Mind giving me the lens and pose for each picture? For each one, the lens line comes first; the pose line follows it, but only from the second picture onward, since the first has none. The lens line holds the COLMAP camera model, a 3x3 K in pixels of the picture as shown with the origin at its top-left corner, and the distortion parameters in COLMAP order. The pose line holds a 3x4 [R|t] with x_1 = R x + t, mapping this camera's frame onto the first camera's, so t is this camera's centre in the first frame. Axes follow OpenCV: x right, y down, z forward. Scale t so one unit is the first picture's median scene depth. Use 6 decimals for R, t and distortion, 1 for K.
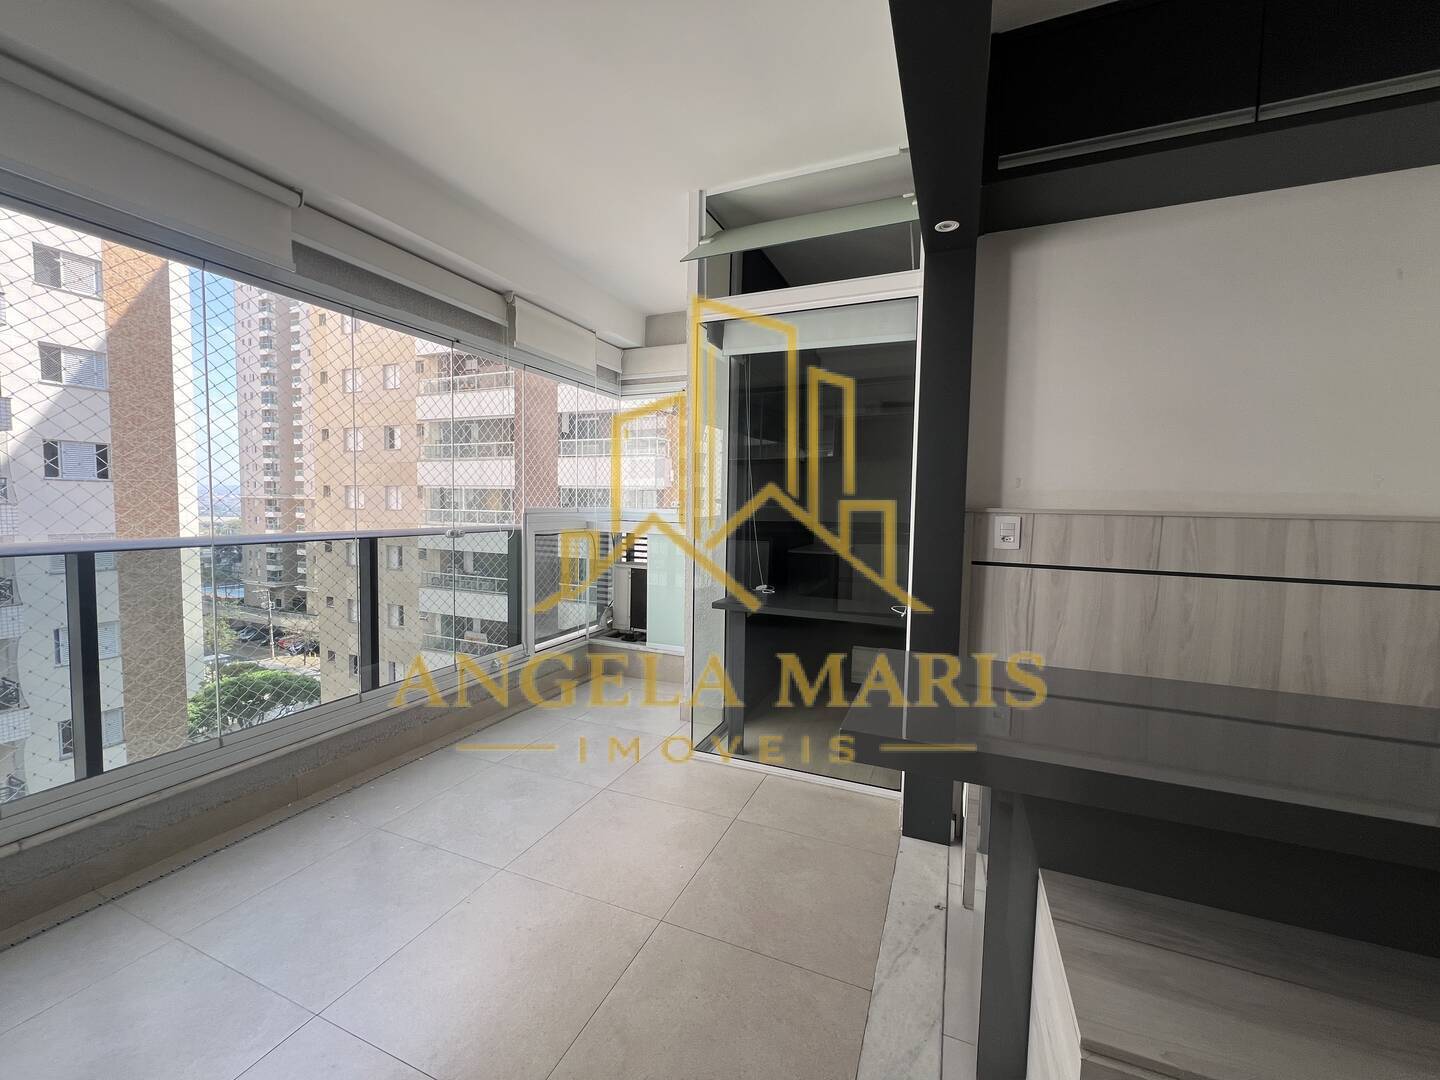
lens RADIAL K [[573.8, 0, 720.9], [0, 573.8, 540.6], [0, 0, 1]] dist [0.003635, -0.000534]
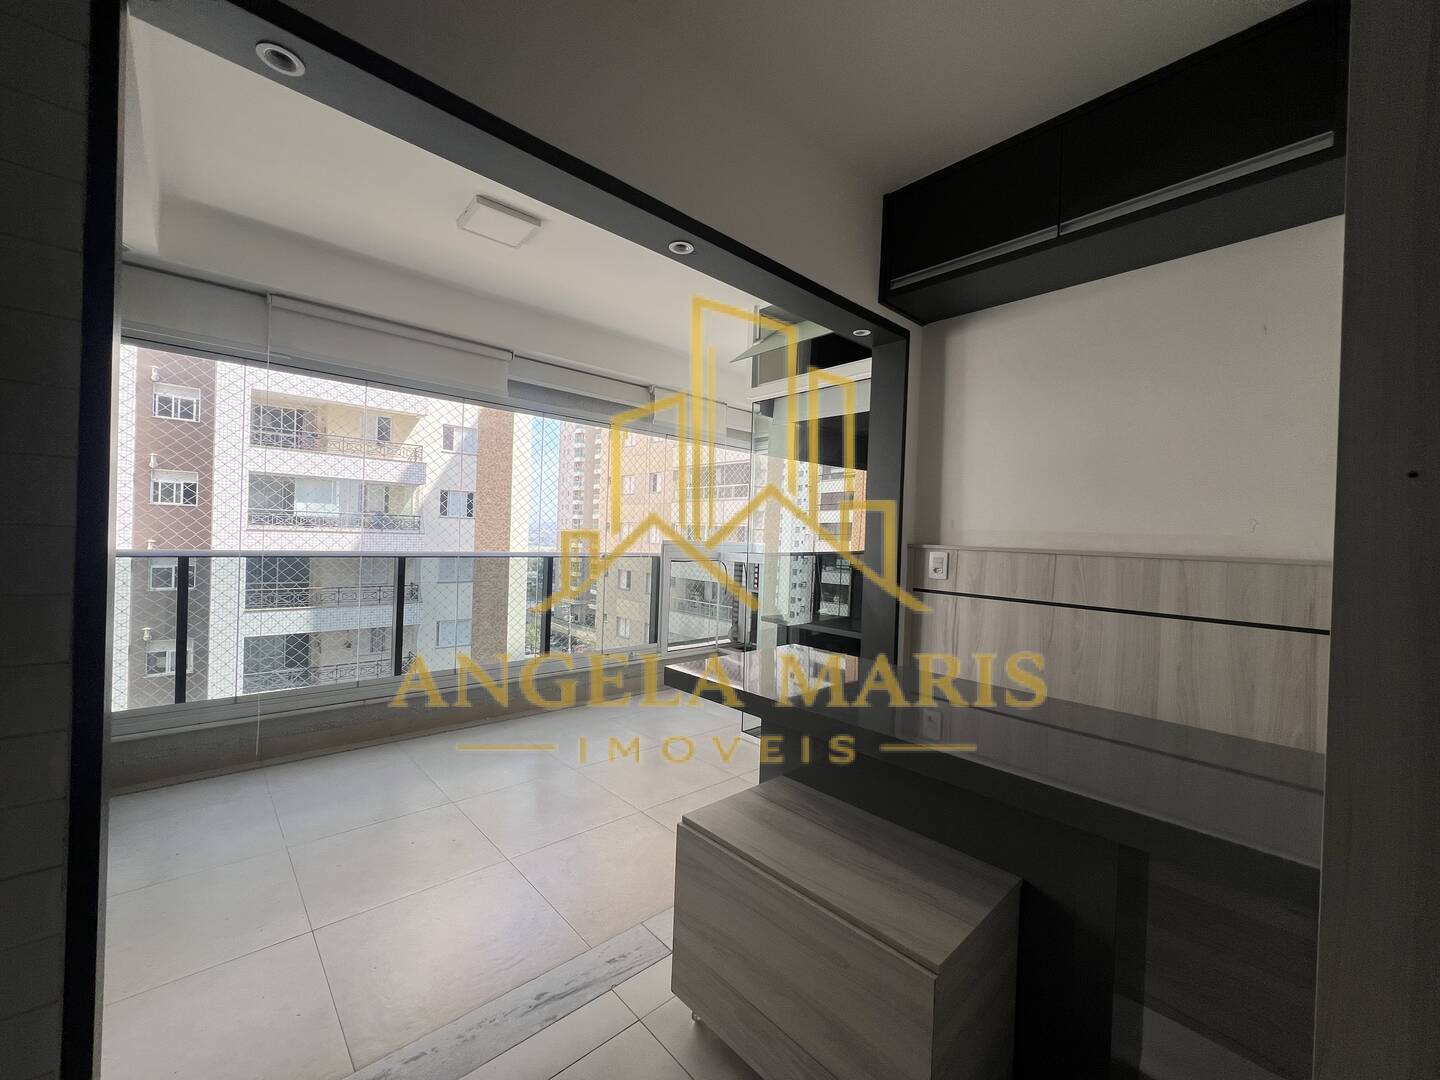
lens RADIAL K [[573.8, 0, 718.3], [0, 573.8, 541.6], [0, 0, 1]] dist [0.003635, -0.000534]
pose [[0.912248, 0.019603, -0.409169, 0.536543], [-0.046071, 0.997427, -0.054932, 0.022388], [0.407039, 0.068962, 0.910804, -0.264934]]
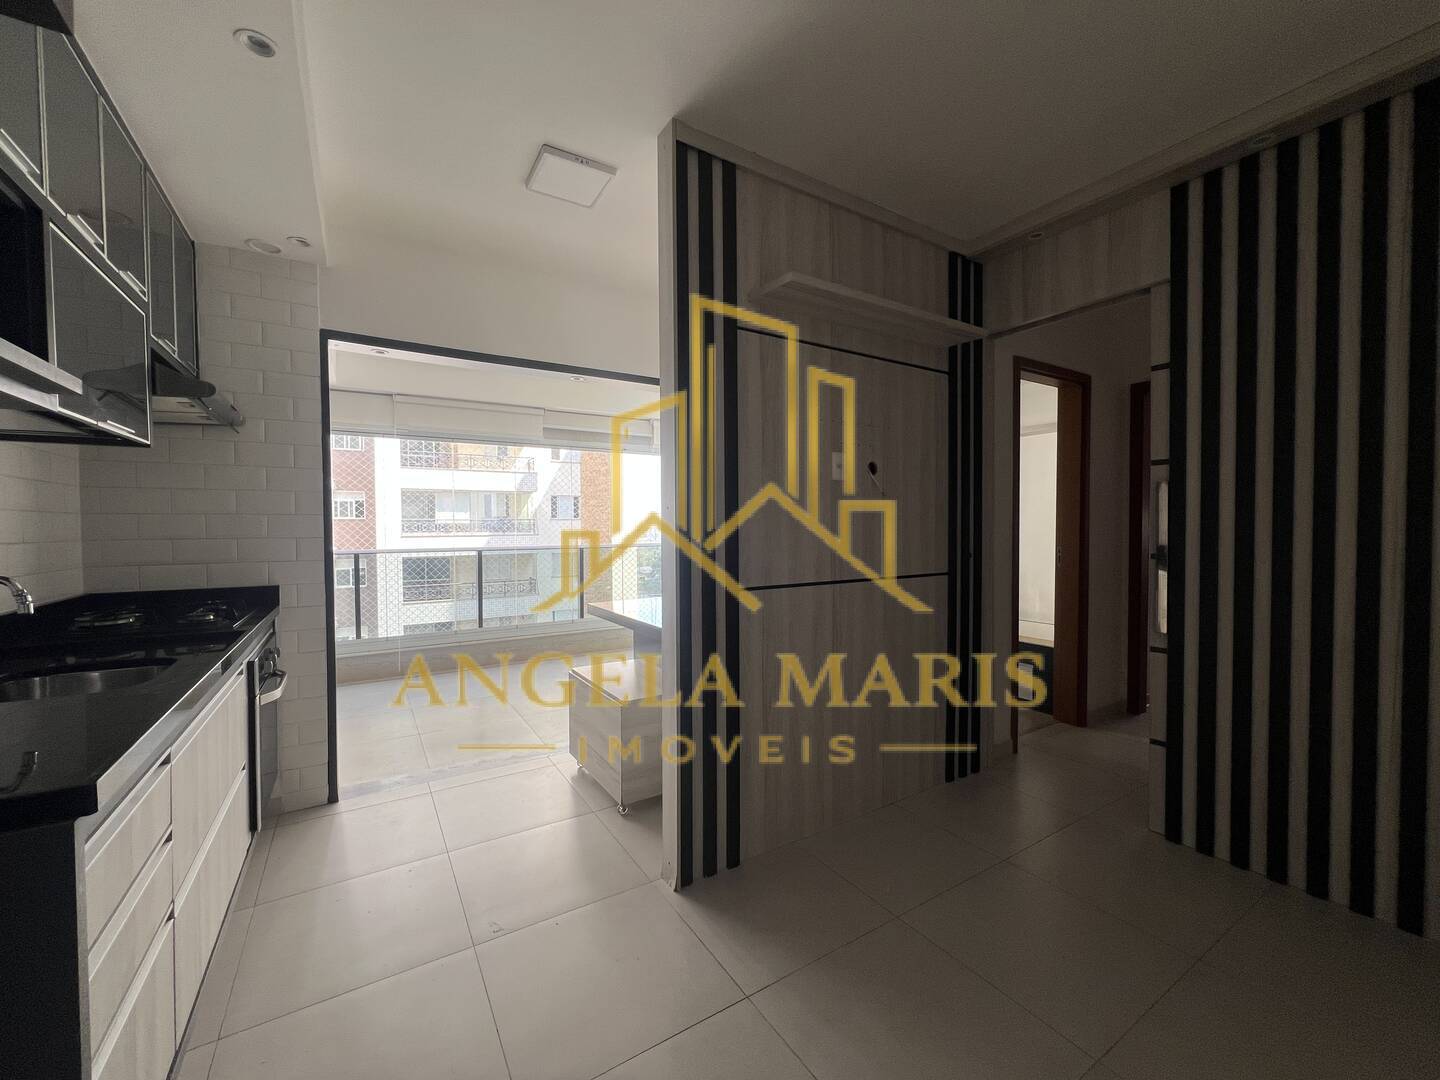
lens RADIAL K [[573.8, 0, 711.9], [0, 573.8, 544.2], [0, 0, 1]] dist [0.003635, -0.000534]
pose [[0.816568, -0.003624, -0.577238, 1.188984], [-0.018906, 0.999276, -0.033018, 0.073198], [0.576940, 0.037875, 0.815908, -0.557698]]
